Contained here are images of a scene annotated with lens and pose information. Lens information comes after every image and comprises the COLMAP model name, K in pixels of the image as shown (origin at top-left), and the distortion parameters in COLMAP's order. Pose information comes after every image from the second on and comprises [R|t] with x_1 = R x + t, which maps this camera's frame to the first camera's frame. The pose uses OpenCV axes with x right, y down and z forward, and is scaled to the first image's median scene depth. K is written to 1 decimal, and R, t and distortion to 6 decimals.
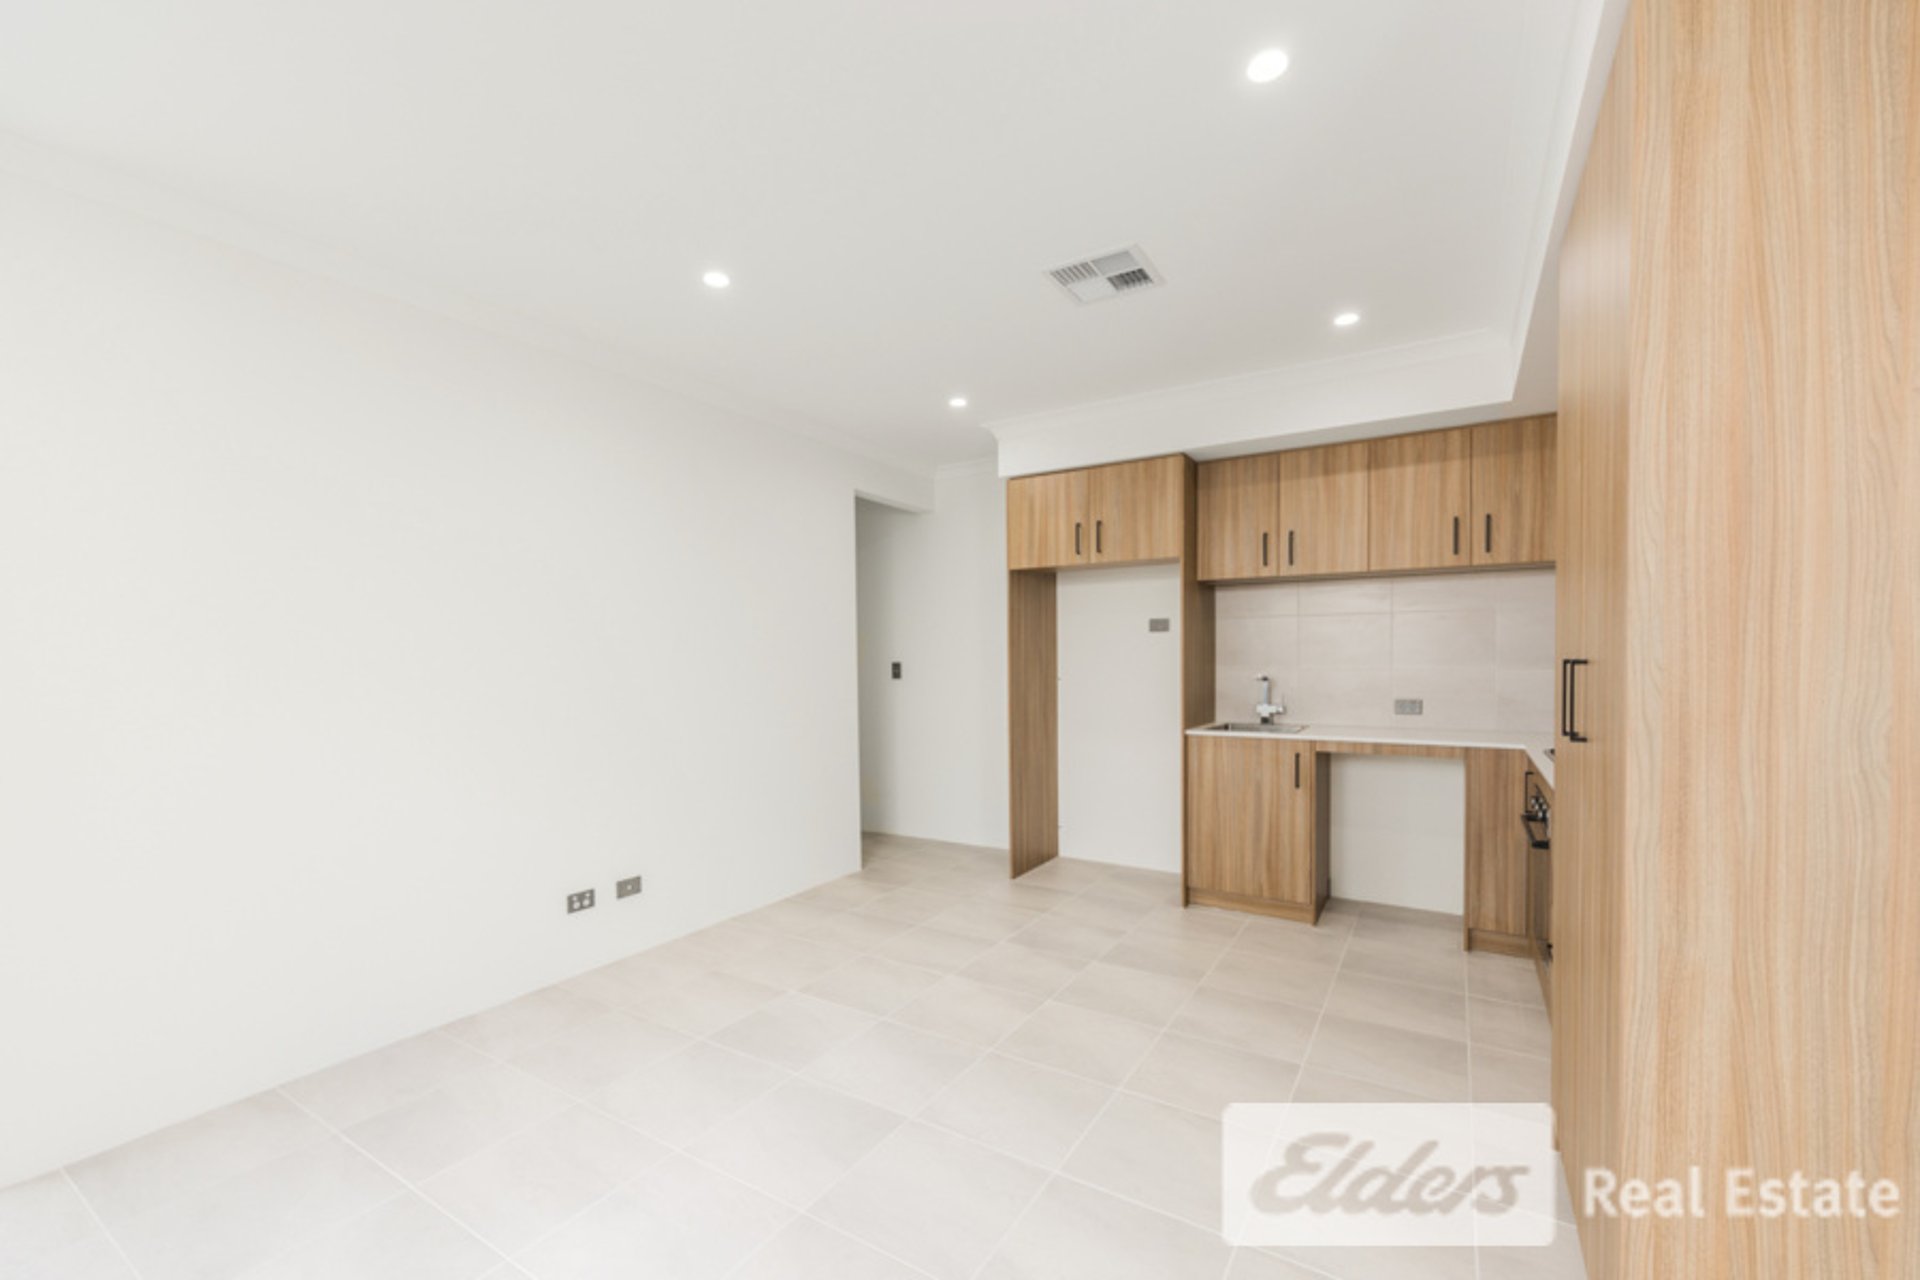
lens RADIAL K [[784.1, 0, 963.3], [0, 784.1, 677.0], [0, 0, 1]] dist [0.001001, 0.000085]
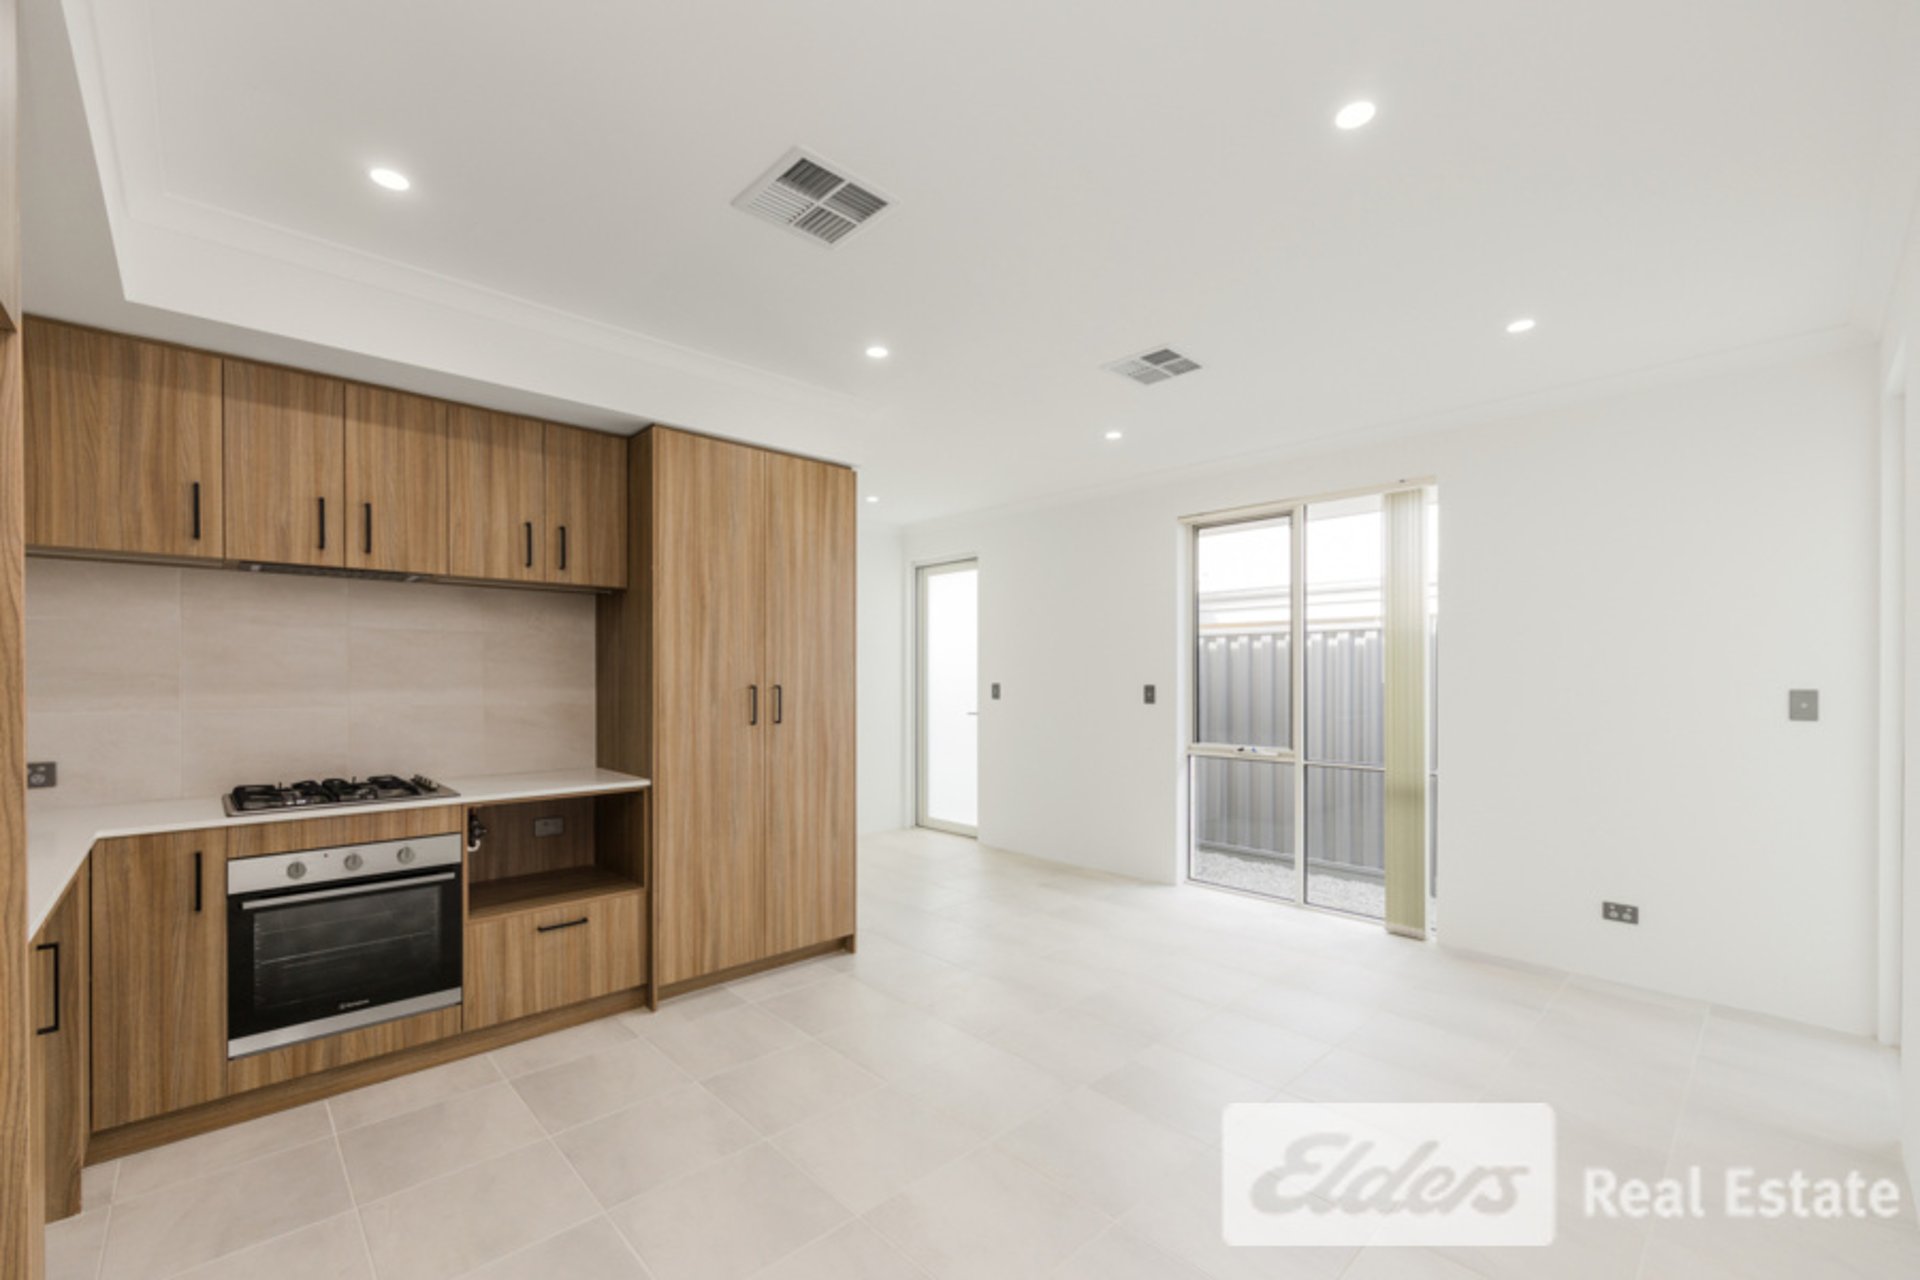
lens RADIAL K [[784.1, 0, 970.5], [0, 784.1, 680.8], [0, 0, 1]] dist [0.001001, 0.000085]
pose [[-0.967598, 0.006614, 0.252411, -0.114612], [0.013866, 0.999540, 0.026961, -0.036875], [-0.252117, 0.029587, -0.967244, 1.215270]]
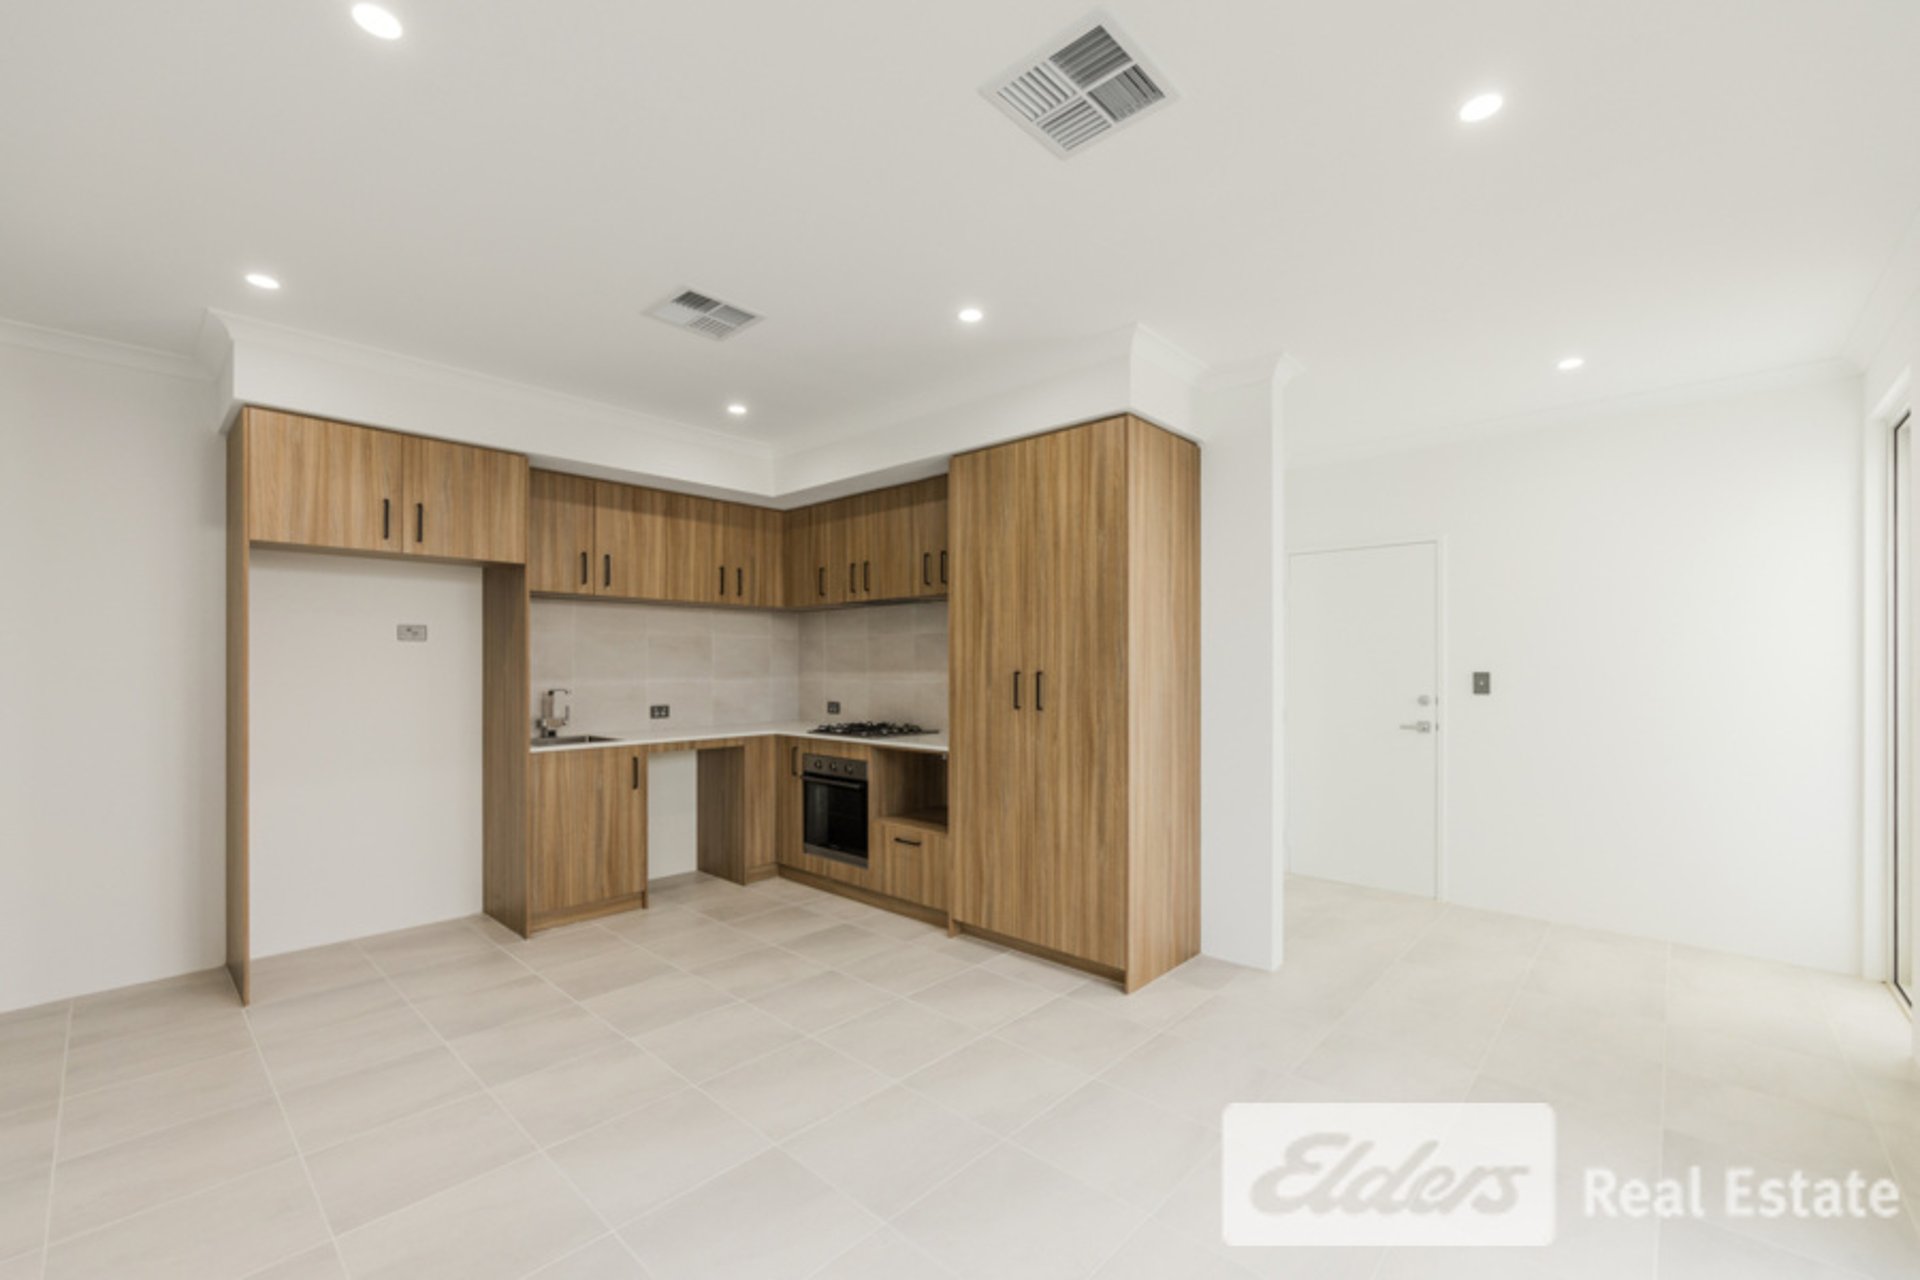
lens RADIAL K [[784.1, 0, 943.1], [0, 784.1, 665.7], [0, 0, 1]] dist [0.001001, 0.000085]
pose [[0.195025, 0.009397, 0.980753, -0.561545], [0.022740, 0.999642, -0.014100, -0.007160], [-0.980535, 0.025052, 0.194741, 0.339068]]
